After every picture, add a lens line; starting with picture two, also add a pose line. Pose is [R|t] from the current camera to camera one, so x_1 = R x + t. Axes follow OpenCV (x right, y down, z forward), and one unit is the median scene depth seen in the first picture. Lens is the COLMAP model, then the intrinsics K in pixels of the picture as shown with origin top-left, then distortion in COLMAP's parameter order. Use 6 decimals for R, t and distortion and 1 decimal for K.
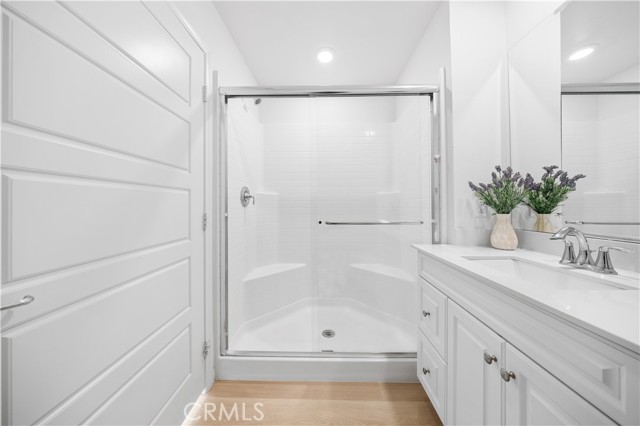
lens RADIAL K [[197.6, 0, 317.6], [0, 197.6, 209.3], [0, 0, 1]] dist [-0.002579, -0.000114]
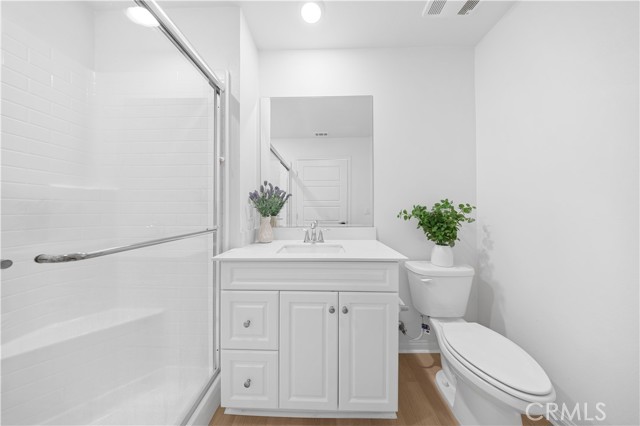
lens RADIAL K [[180.0, 0, 319.2], [0, 180.0, 211.8], [0, 0, 1]] dist [-0.000393, -0.000034]
pose [[0.005200, 0.005050, 0.999974, -0.305902], [0.013164, 0.999900, -0.005118, 0.000240], [-0.999900, 0.013190, 0.005133, 0.624371]]
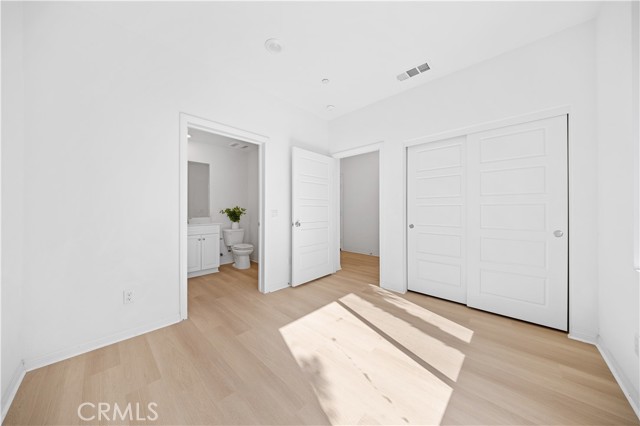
lens RADIAL K [[212.2, 0, 319.6], [0, 212.2, 211.7], [0, 0, 1]] dist [0.001738, 0.000063]
pose [[-0.741985, -0.001257, 0.670415, -3.030853], [0.007145, 0.999927, 0.009783, -0.007200], [-0.670378, 0.012049, -0.741922, 1.747773]]
